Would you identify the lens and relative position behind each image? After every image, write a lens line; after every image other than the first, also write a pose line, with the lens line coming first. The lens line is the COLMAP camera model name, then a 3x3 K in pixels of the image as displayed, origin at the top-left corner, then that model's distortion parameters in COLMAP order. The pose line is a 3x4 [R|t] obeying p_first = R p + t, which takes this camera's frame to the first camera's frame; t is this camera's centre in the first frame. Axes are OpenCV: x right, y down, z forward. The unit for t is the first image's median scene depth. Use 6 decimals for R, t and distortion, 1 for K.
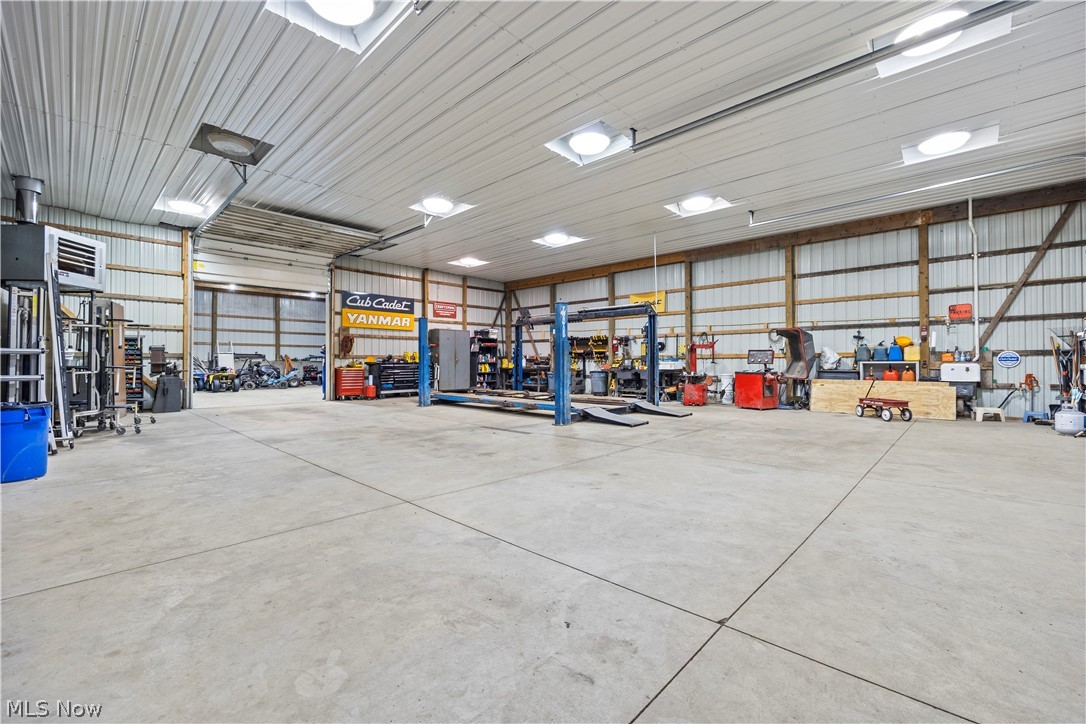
lens RADIAL K [[457.0, 0, 537.5], [0, 457.0, 359.8], [0, 0, 1]] dist [-0.002885, -0.000104]
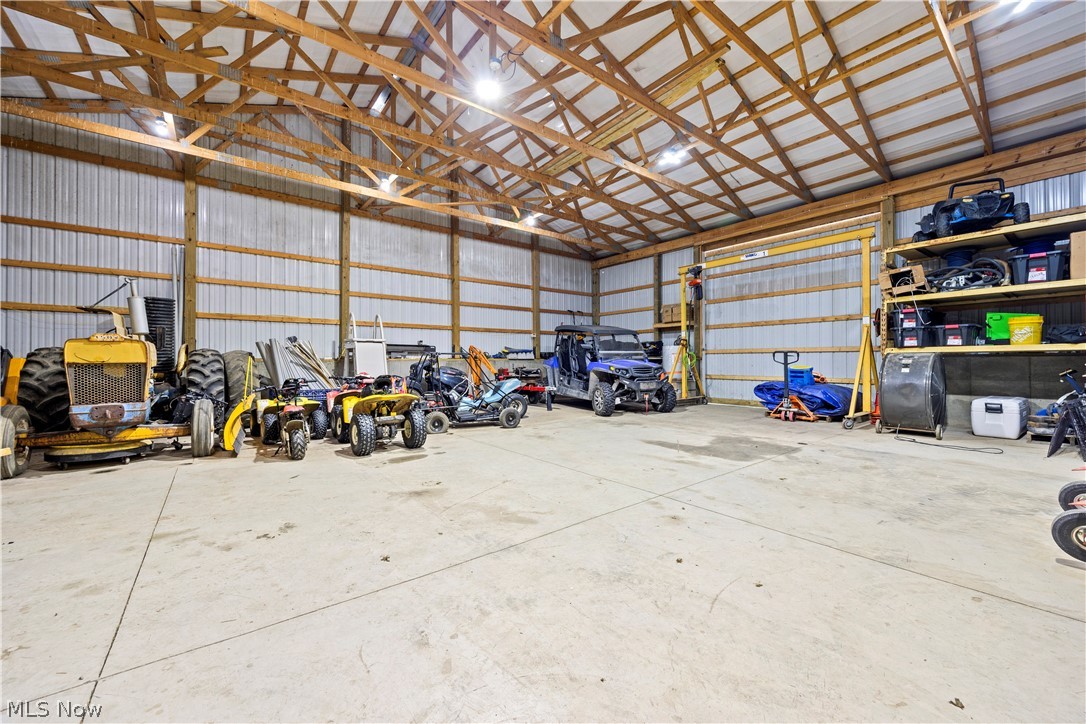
lens RADIAL K [[418.9, 0, 545.3], [0, 418.9, 356.6], [0, 0, 1]] dist [0.001606, -0.000334]
pose [[0.991333, -0.008625, -0.131089, -0.423569], [0.008308, 0.999961, -0.002966, 0.002523], [0.131109, 0.001852, 0.991366, 0.567320]]
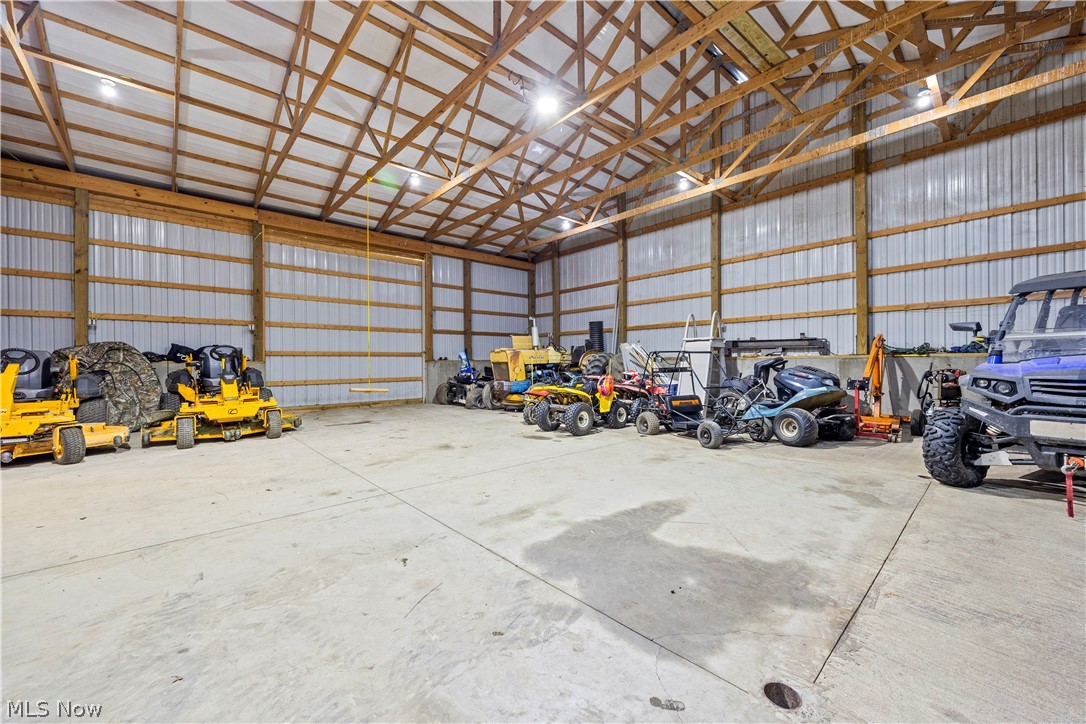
lens RADIAL K [[418.9, 0, 540.6], [0, 418.9, 362.5], [0, 0, 1]] dist [0.001606, -0.000334]
pose [[-0.067211, 0.005191, -0.997725, -0.239338], [0.013342, 0.999902, 0.004304, 0.003528], [0.997650, -0.013022, -0.067274, 0.803514]]
